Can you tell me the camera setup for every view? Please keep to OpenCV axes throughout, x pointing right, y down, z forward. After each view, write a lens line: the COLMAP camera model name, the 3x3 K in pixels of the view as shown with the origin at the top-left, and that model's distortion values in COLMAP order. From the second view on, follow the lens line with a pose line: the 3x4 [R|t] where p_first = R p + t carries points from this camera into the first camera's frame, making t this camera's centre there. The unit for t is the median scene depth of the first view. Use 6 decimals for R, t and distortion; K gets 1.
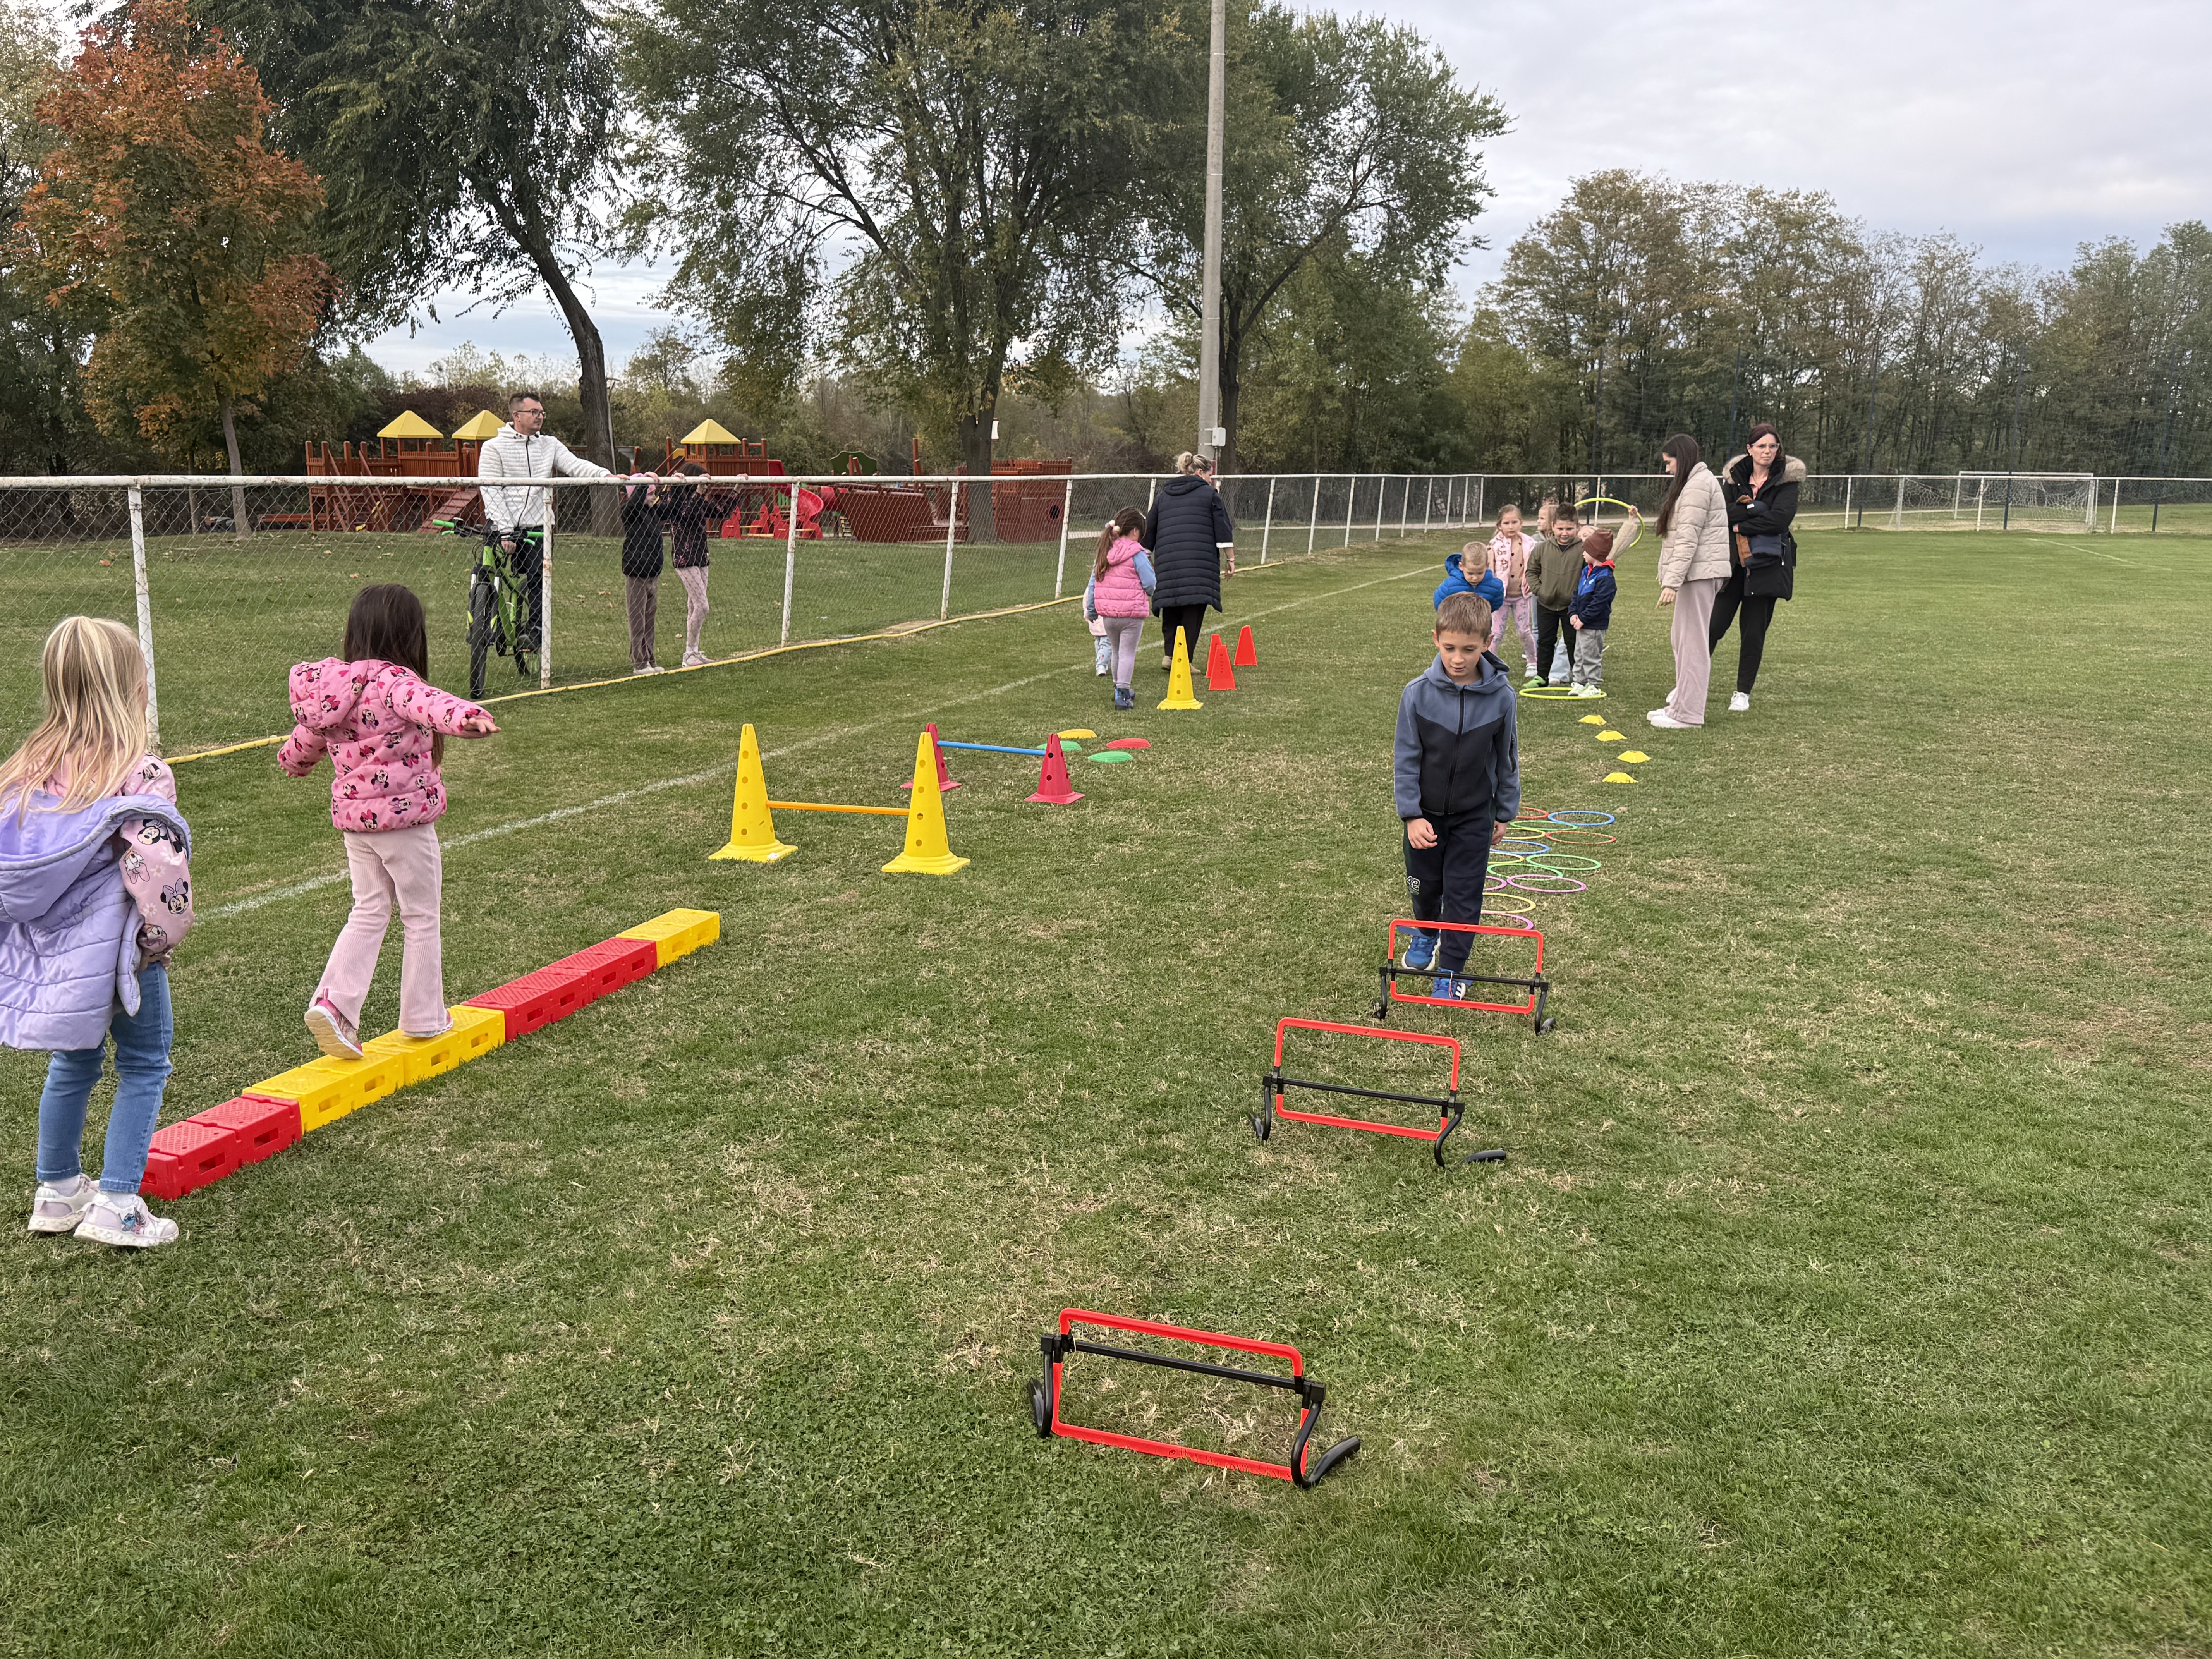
lens RADIAL K [[1874.1, 0, 1113.8], [0, 1874.1, 836.9], [0, 0, 1]] dist [0.101305, -0.146801]
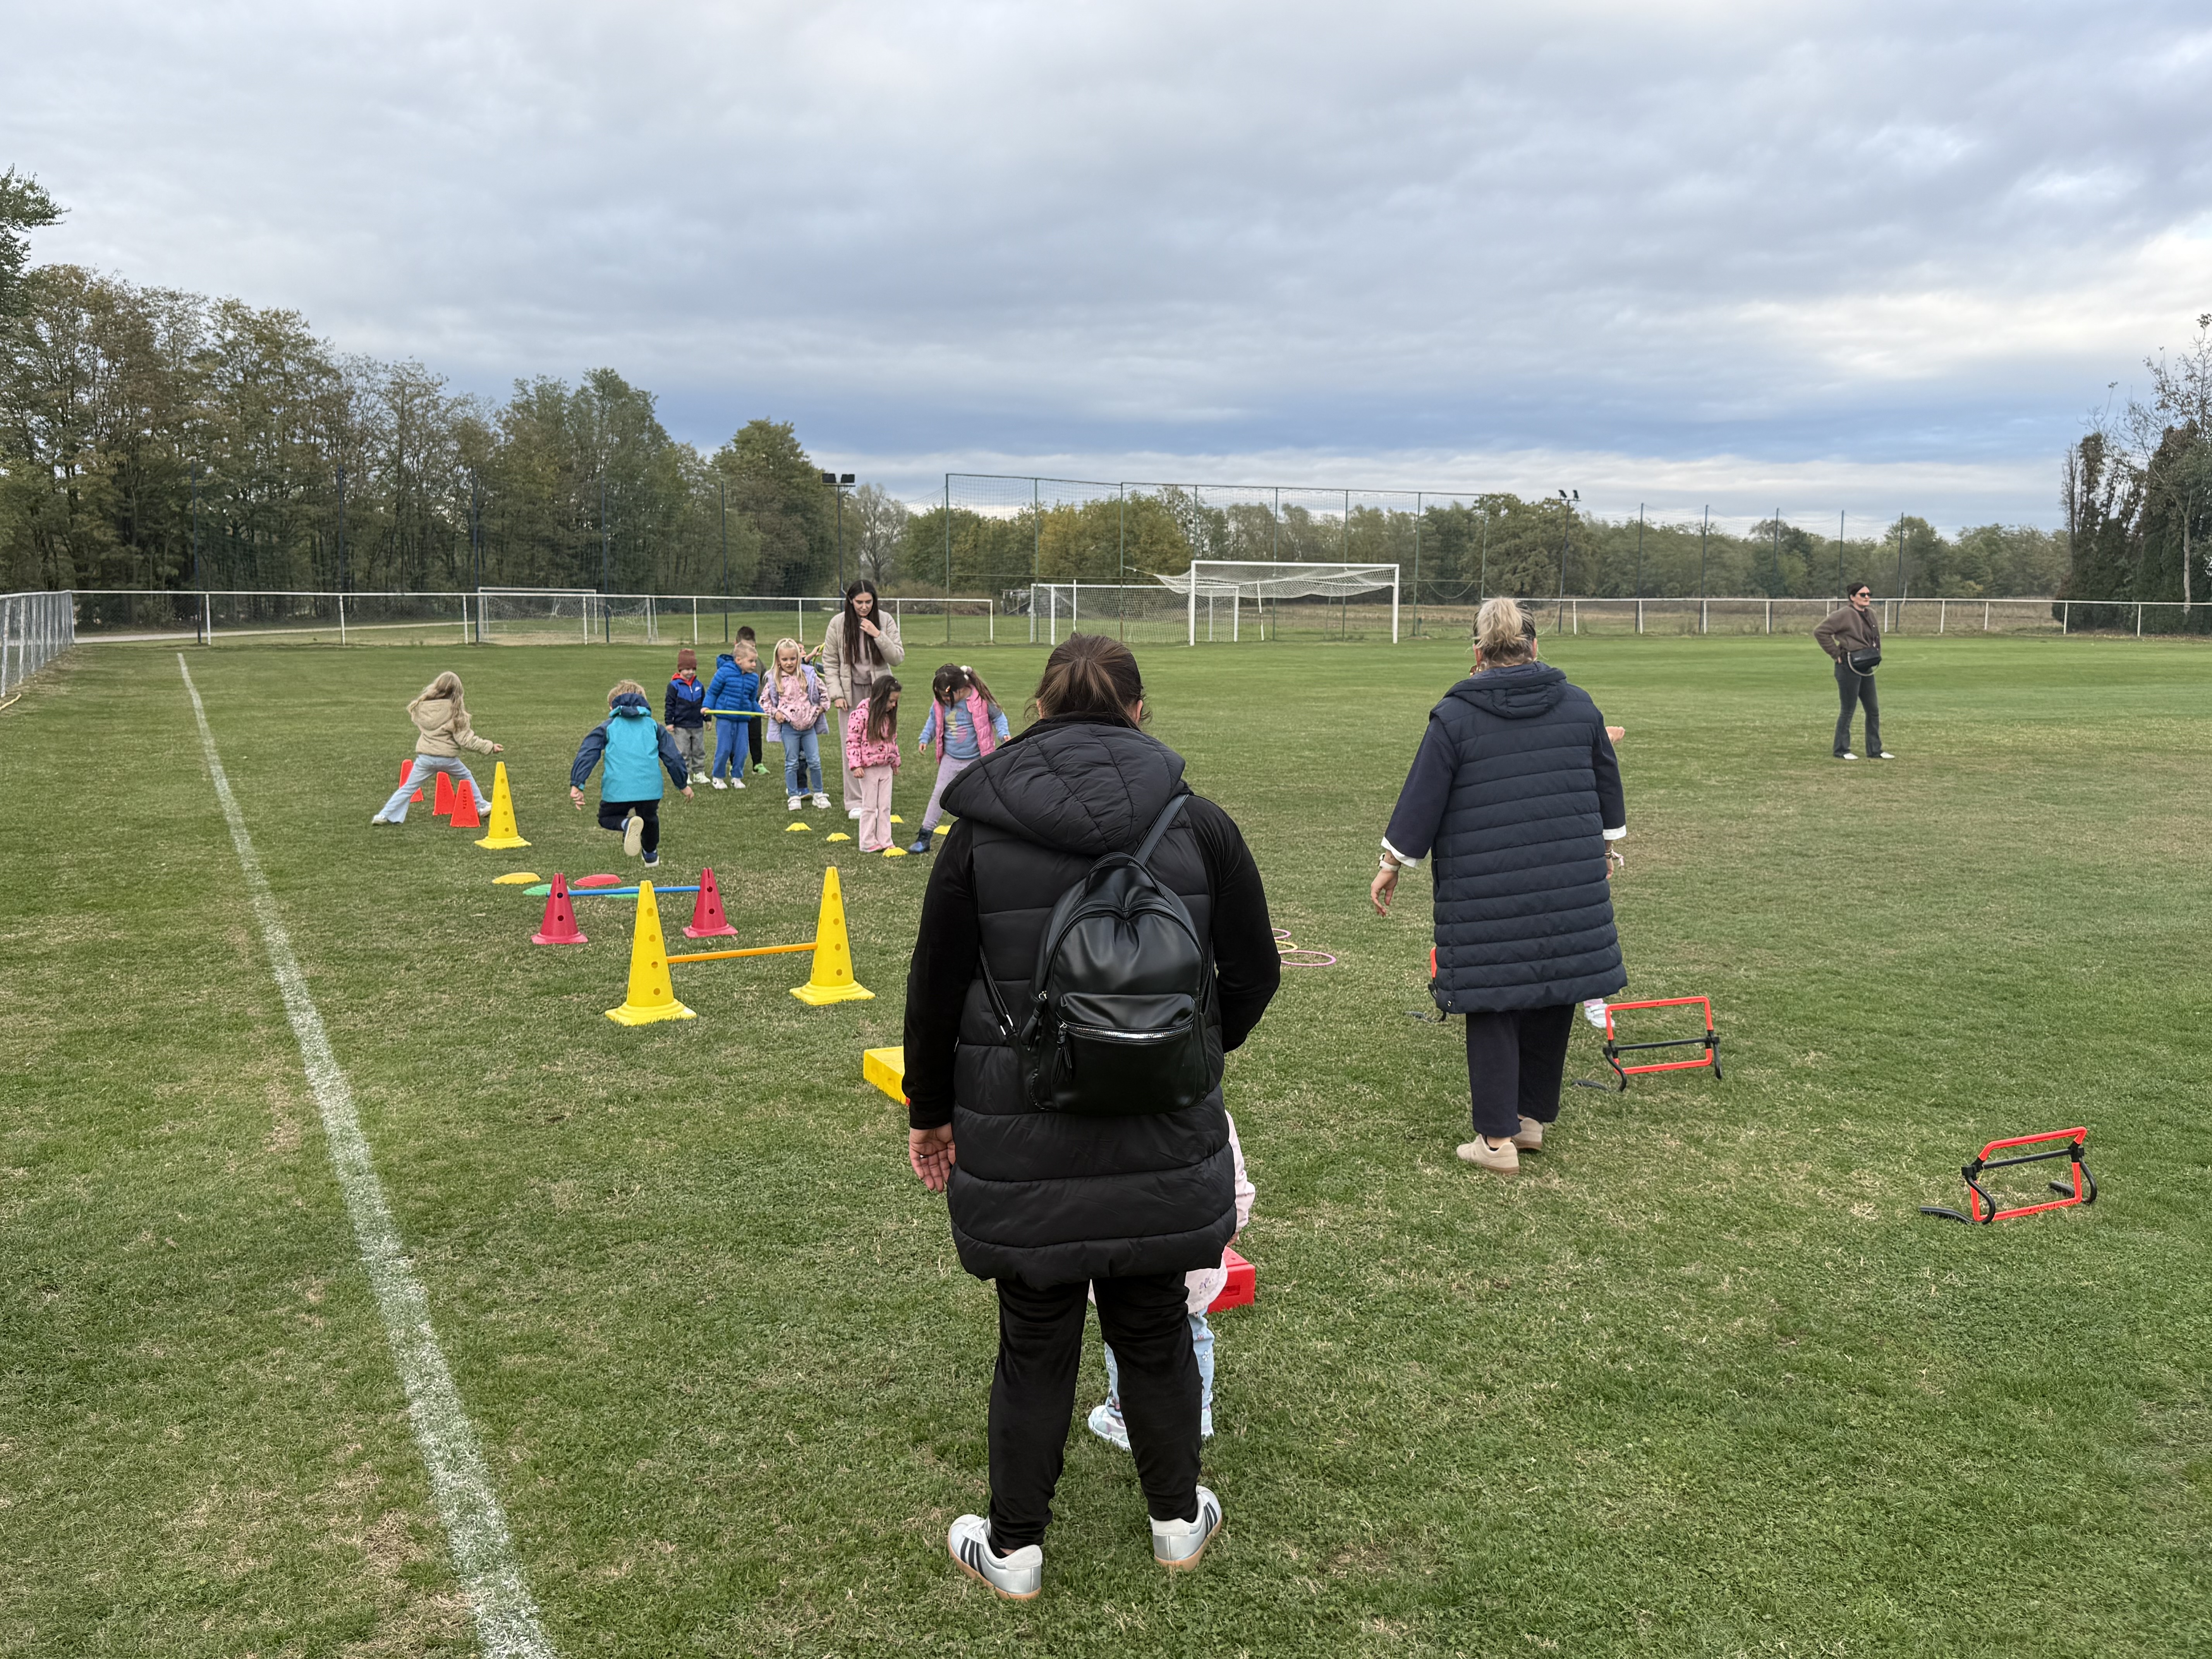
lens RADIAL K [[1874.1, 0, 1096.4], [0, 1874.1, 839.6], [0, 0, 1]] dist [0.101305, -0.146801]
pose [[0.726522, -0.095013, 0.680542, -0.418428], [0.133652, 0.991019, -0.004322, -0.024674], [-0.674020, 0.094096, 0.732696, 0.078195]]
